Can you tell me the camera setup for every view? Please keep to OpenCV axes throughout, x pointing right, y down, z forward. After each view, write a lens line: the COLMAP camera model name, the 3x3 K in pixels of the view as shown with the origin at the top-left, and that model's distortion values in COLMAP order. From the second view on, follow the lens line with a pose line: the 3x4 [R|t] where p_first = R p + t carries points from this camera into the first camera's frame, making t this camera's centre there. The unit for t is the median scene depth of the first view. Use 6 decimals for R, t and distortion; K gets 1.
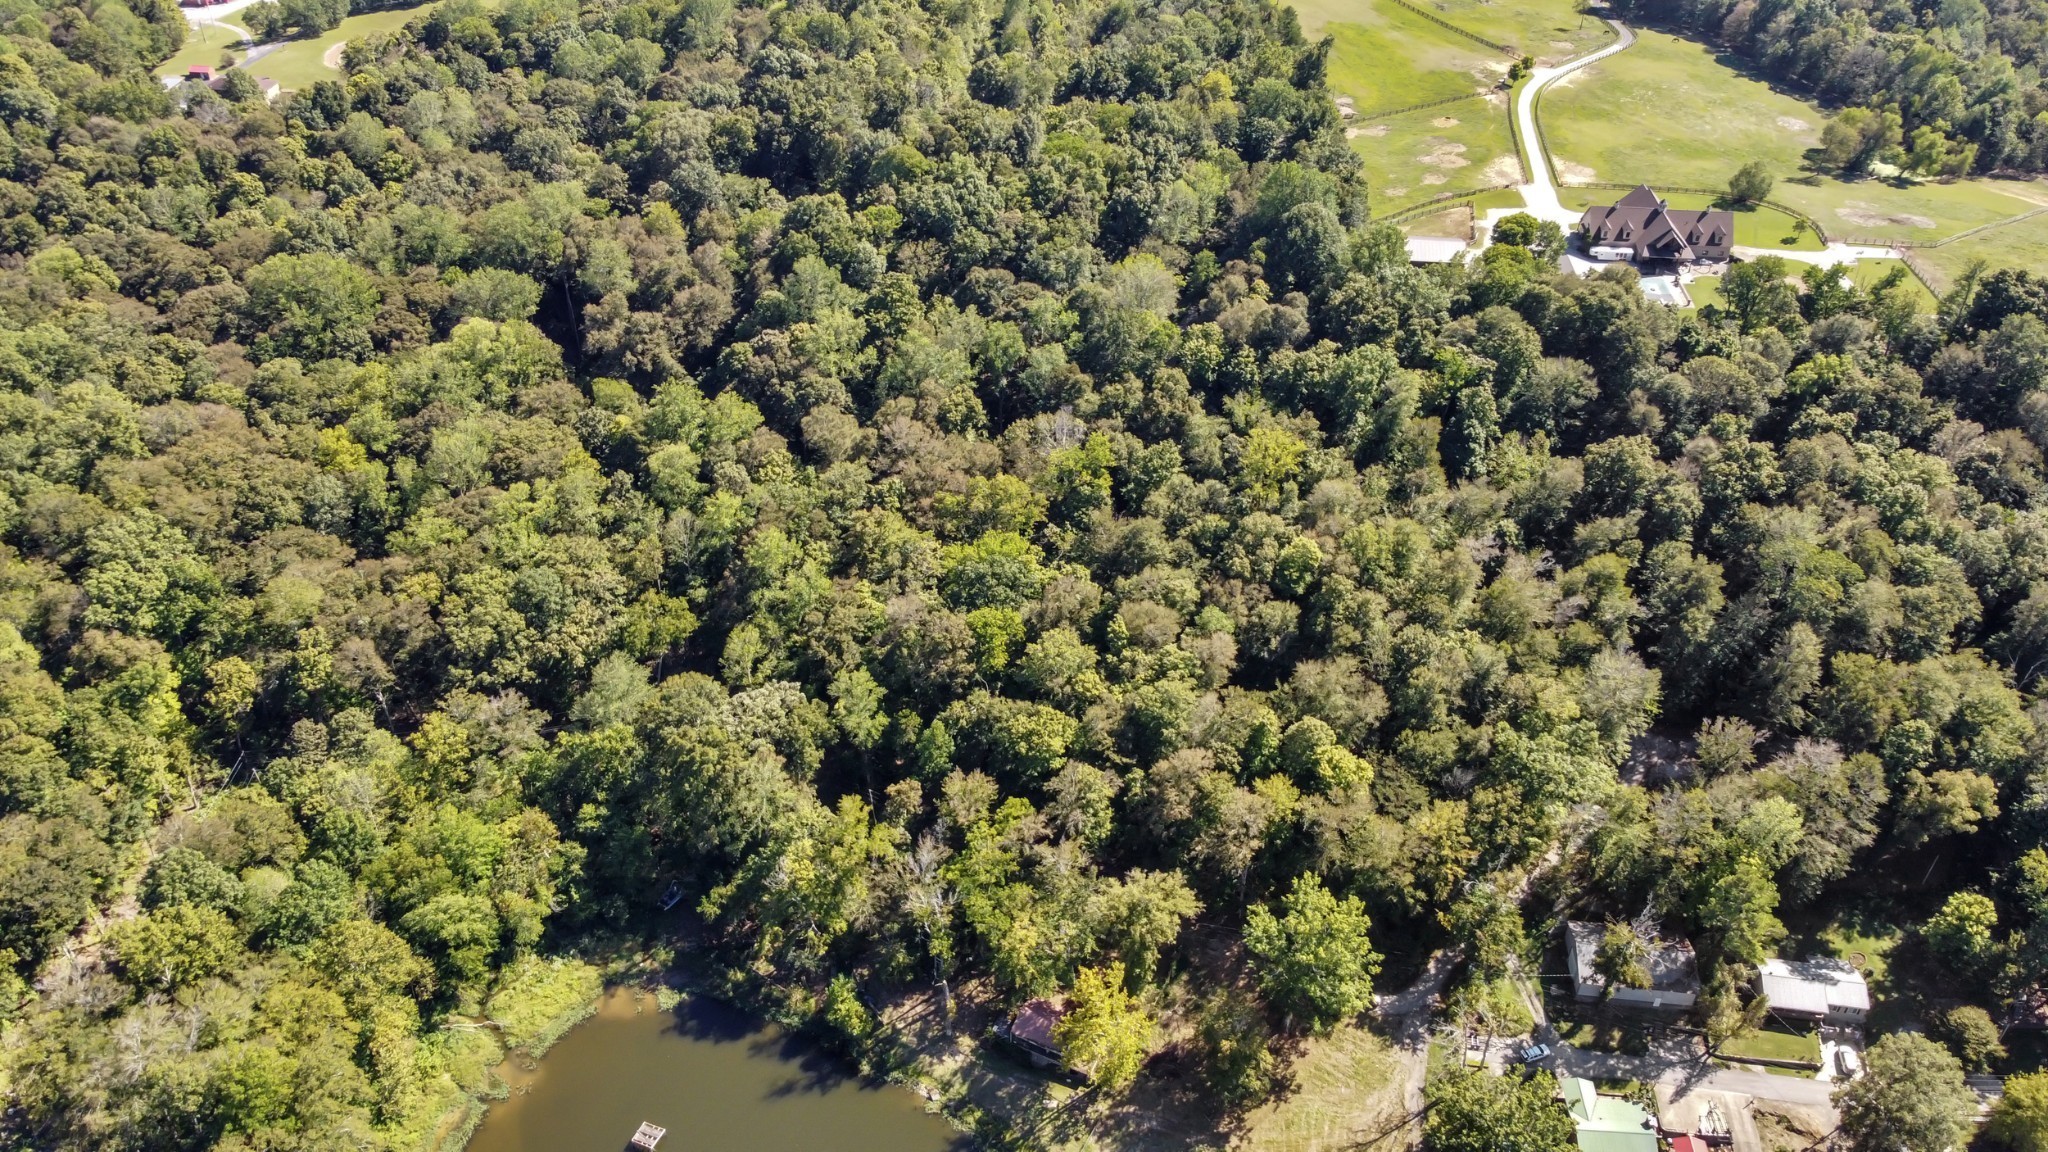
lens RADIAL K [[1536.3, 0, 1017.7], [0, 1536.3, 581.3], [0, 0, 1]] dist [-0.007787, -0.000257]
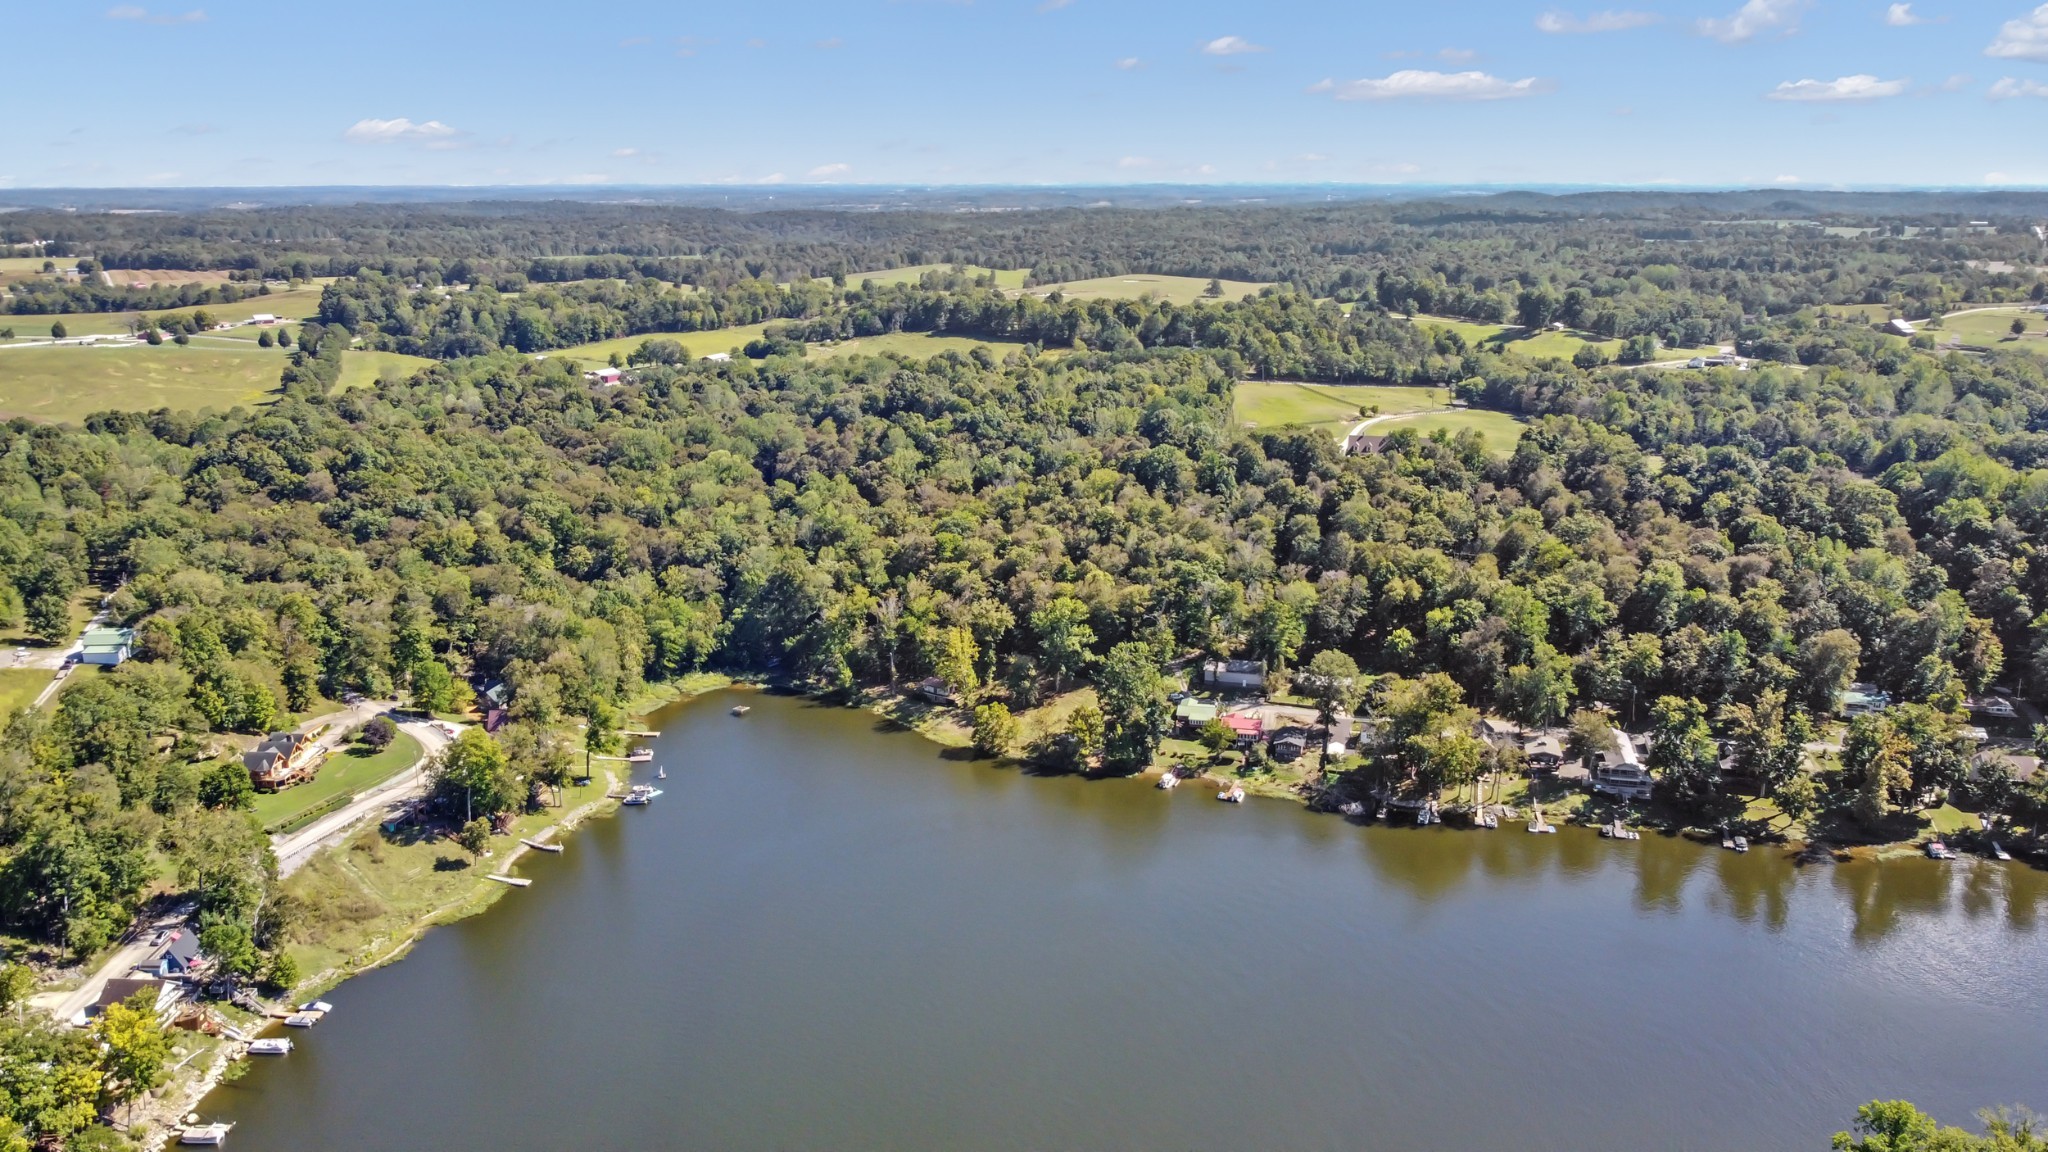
lens RADIAL K [[1536.3, 0, 1020.0], [0, 1536.3, 579.8], [0, 0, 1]] dist [-0.007787, -0.000257]
pose [[0.988018, 0.028762, -0.151633, 0.365598], [-0.084365, 0.923355, -0.374564, 0.782102], [0.129238, 0.382868, 0.914718, -0.760427]]
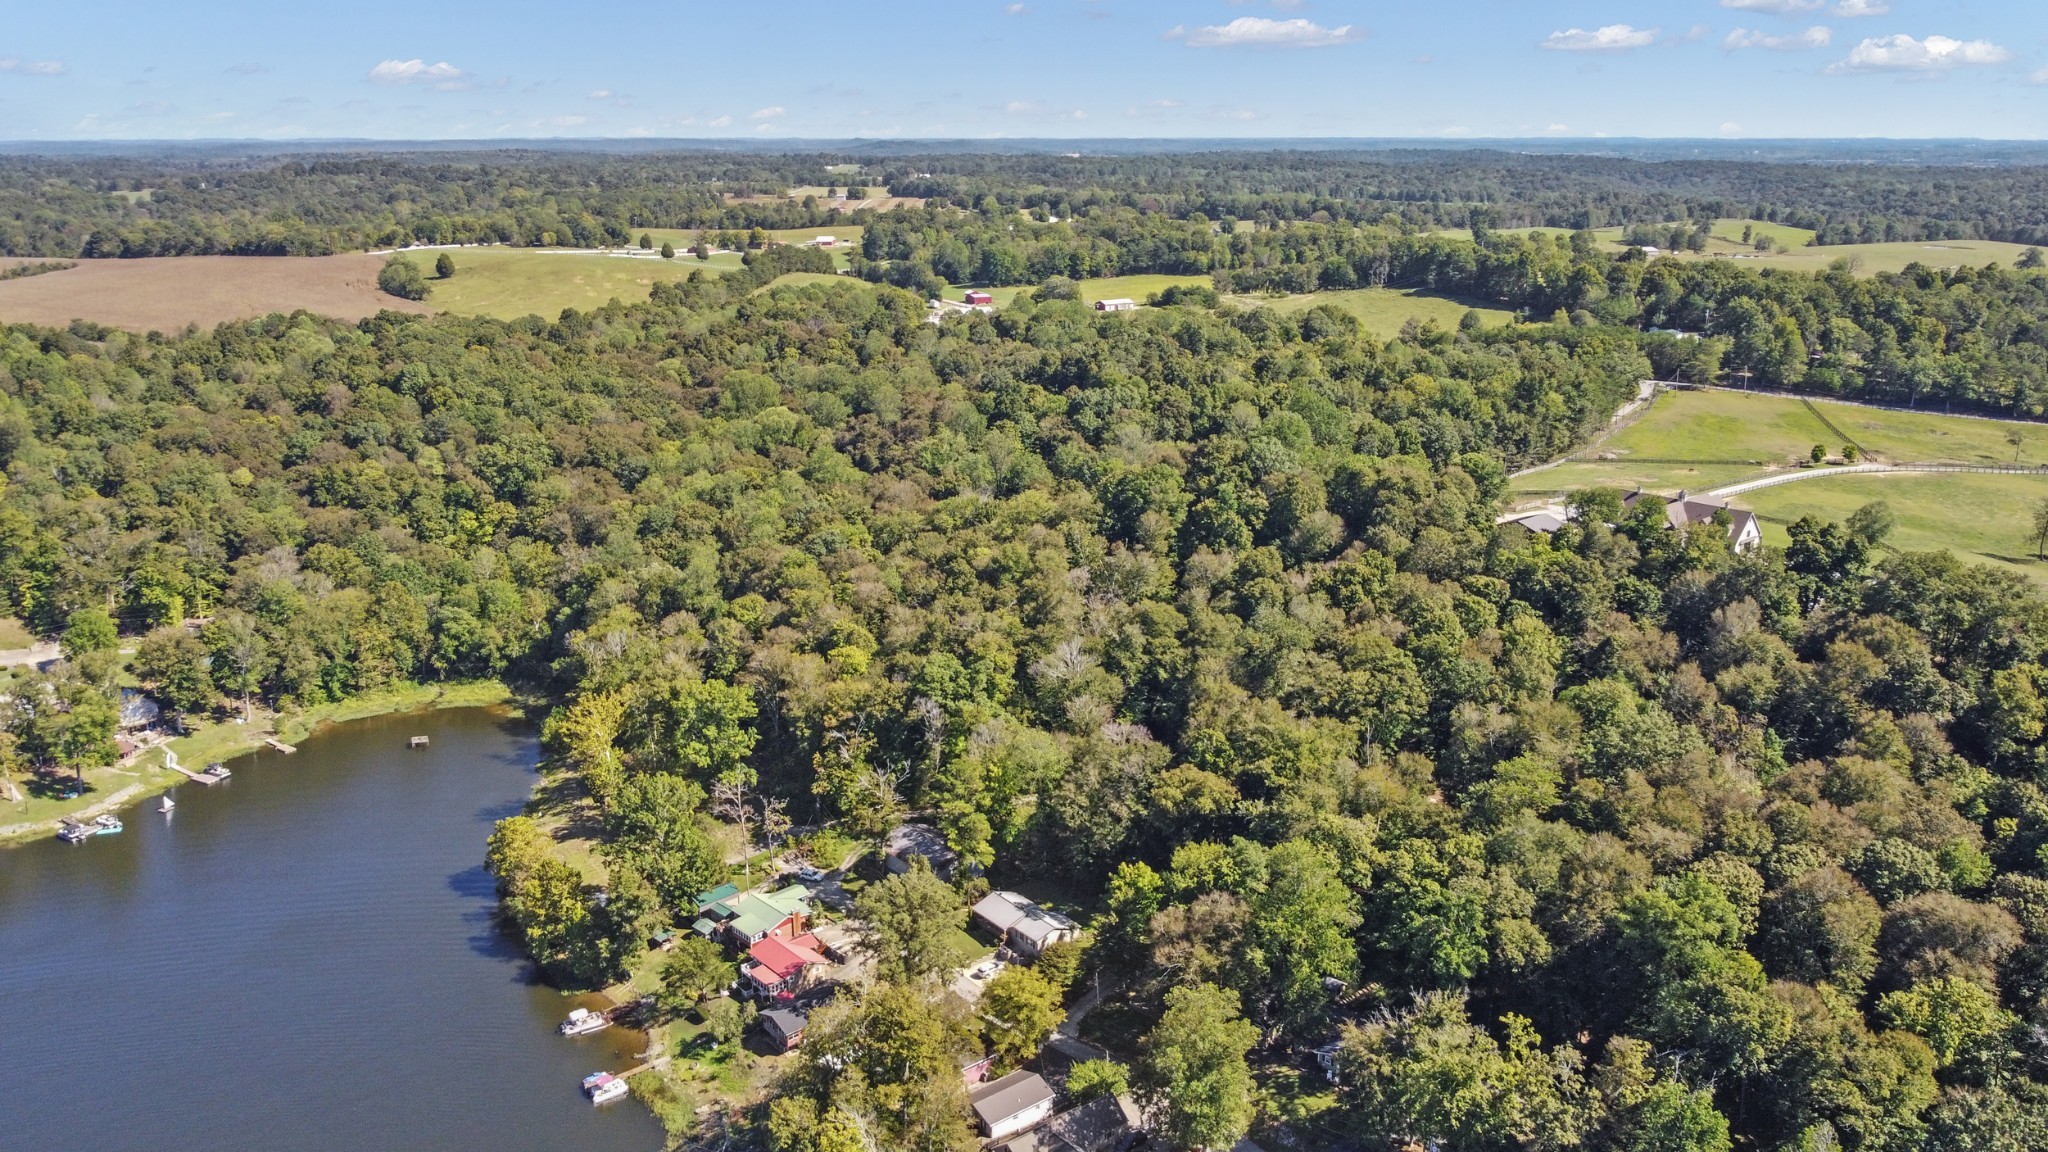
lens RADIAL K [[1536.3, 0, 1031.2], [0, 1536.3, 574.9], [0, 0, 1]] dist [-0.007787, -0.000257]
pose [[0.733241, 0.181121, -0.655403, 1.022460], [-0.405043, 0.890546, -0.207044, 0.232634], [0.546167, 0.417280, 0.726346, 0.096752]]
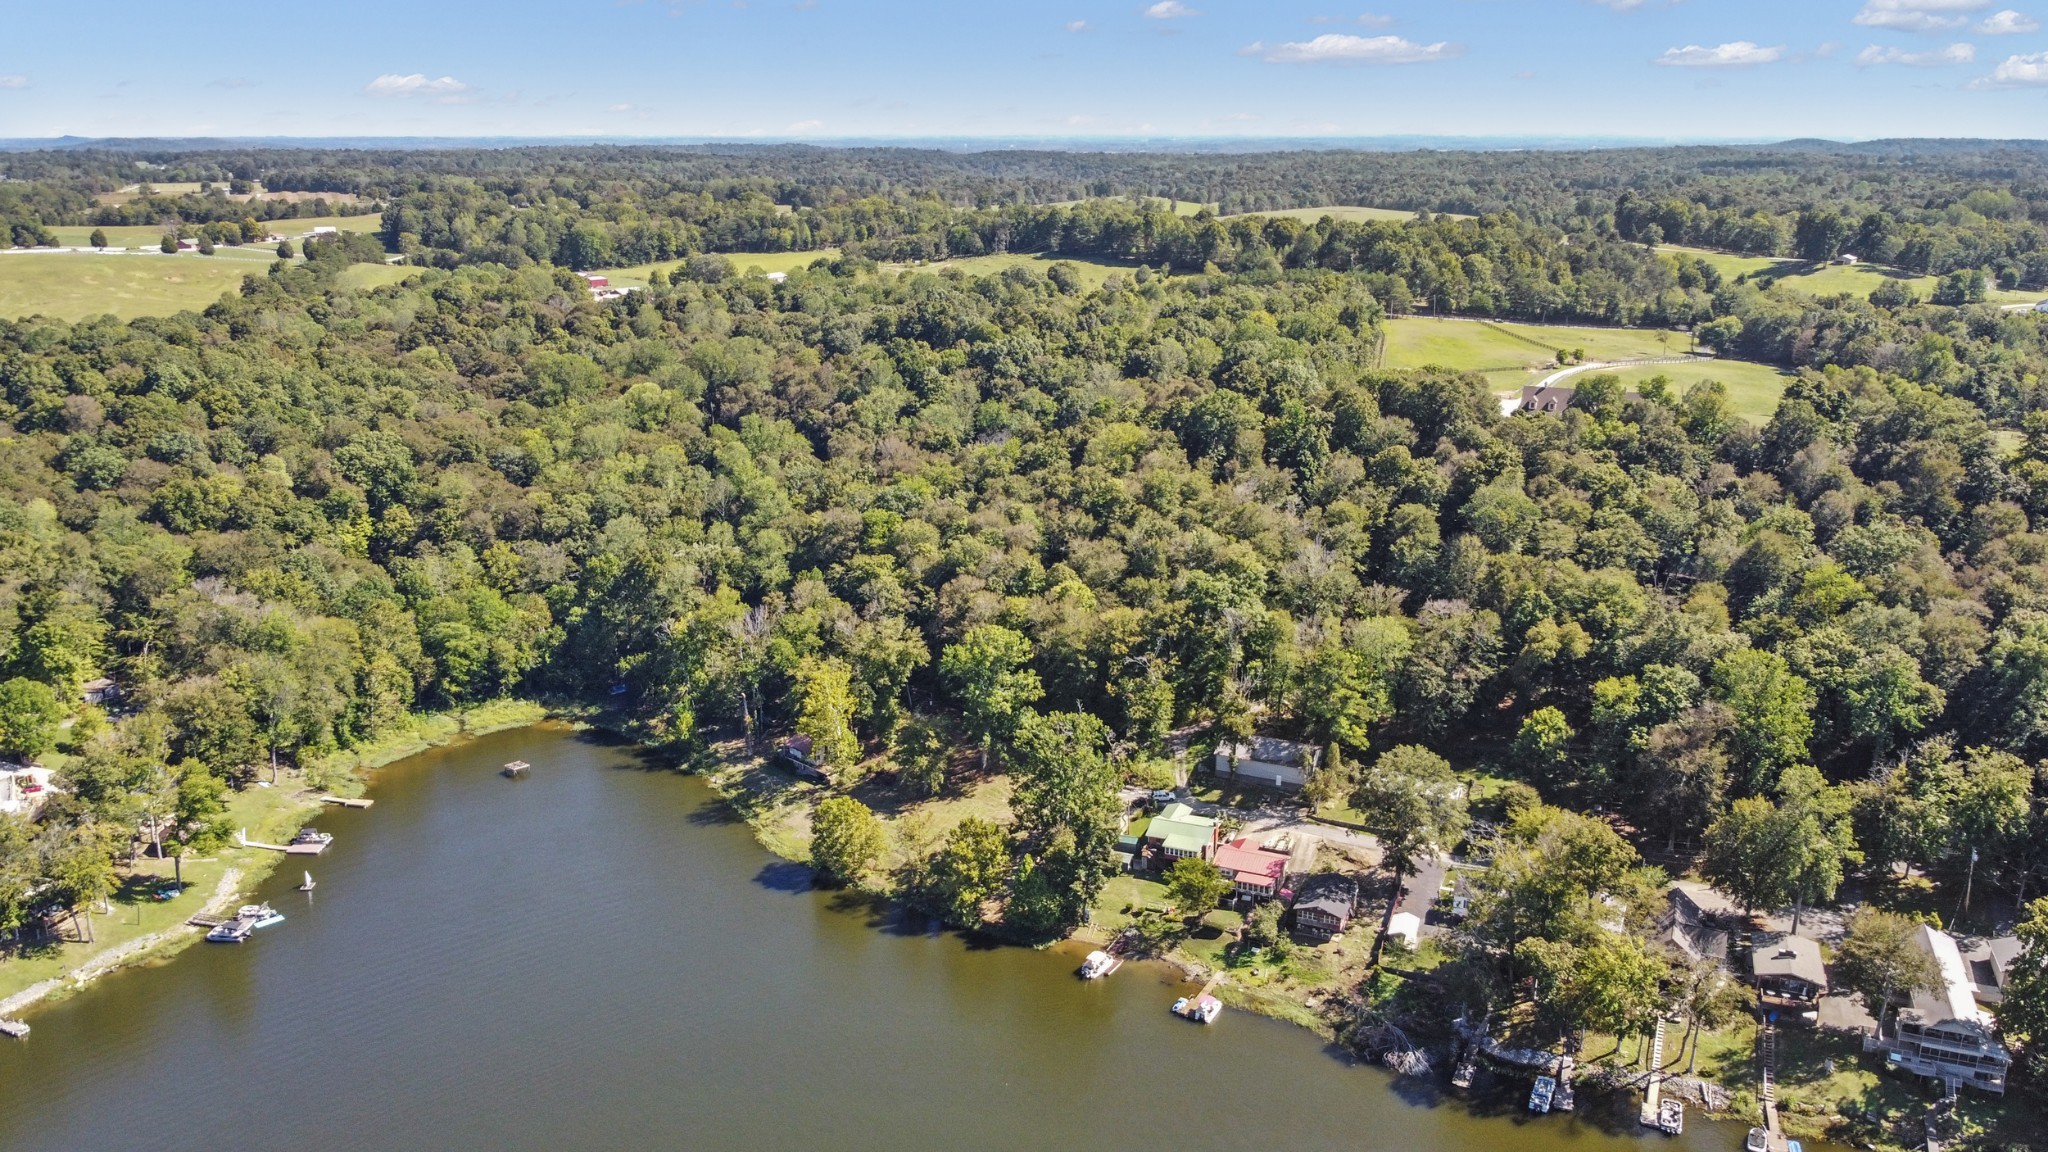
lens RADIAL K [[1536.3, 0, 1022.3], [0, 1536.3, 574.4], [0, 0, 1]] dist [-0.007787, -0.000257]
pose [[0.952957, 0.076555, -0.293278, 0.483922], [-0.176164, 0.927267, -0.330368, 0.477156], [0.246655, 0.366491, 0.897132, -0.159363]]
